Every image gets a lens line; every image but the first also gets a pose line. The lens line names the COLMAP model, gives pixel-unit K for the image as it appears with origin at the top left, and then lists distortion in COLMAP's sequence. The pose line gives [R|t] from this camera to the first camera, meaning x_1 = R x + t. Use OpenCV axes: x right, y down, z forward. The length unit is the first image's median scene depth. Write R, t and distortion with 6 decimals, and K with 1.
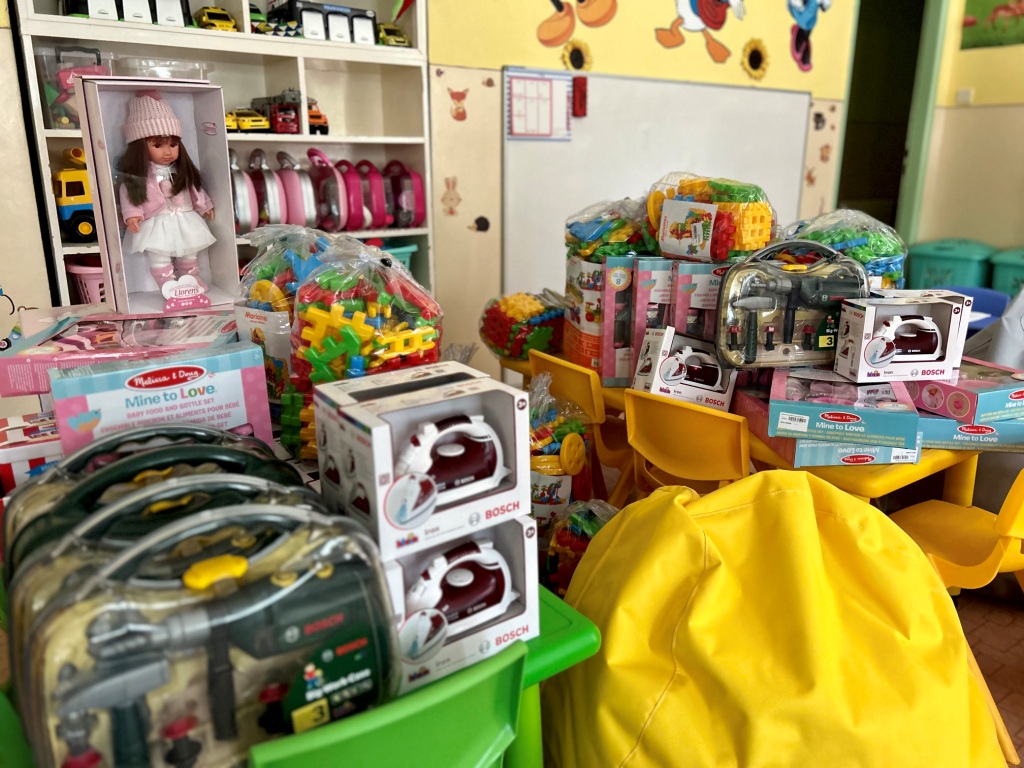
lens RADIAL K [[776.0, 0, 512.4], [0, 776.0, 399.9], [0, 0, 1]] dist [0.058487, -0.000716]
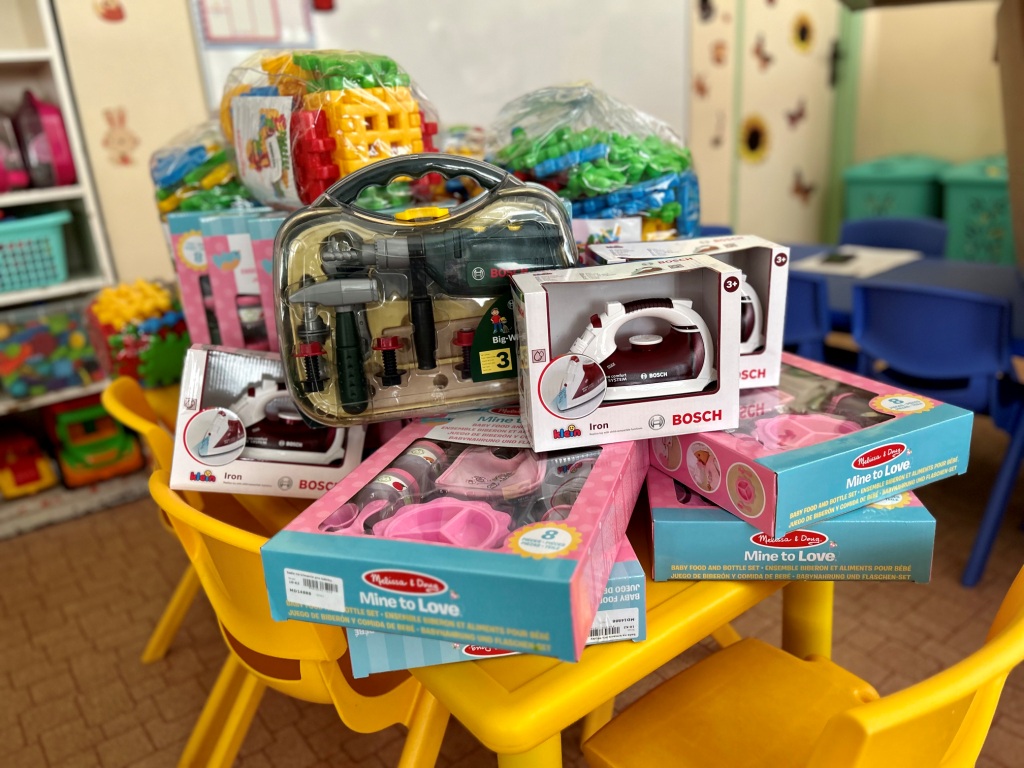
lens RADIAL K [[775.7, 0, 512.4], [0, 775.7, 382.5], [0, 0, 1]] dist [0.053478, -0.006238]
pose [[0.997378, -0.071289, -0.012426, 0.407346], [0.071633, 0.996984, 0.029855, -0.073472], [0.010260, -0.030667, 0.999477, 0.506721]]
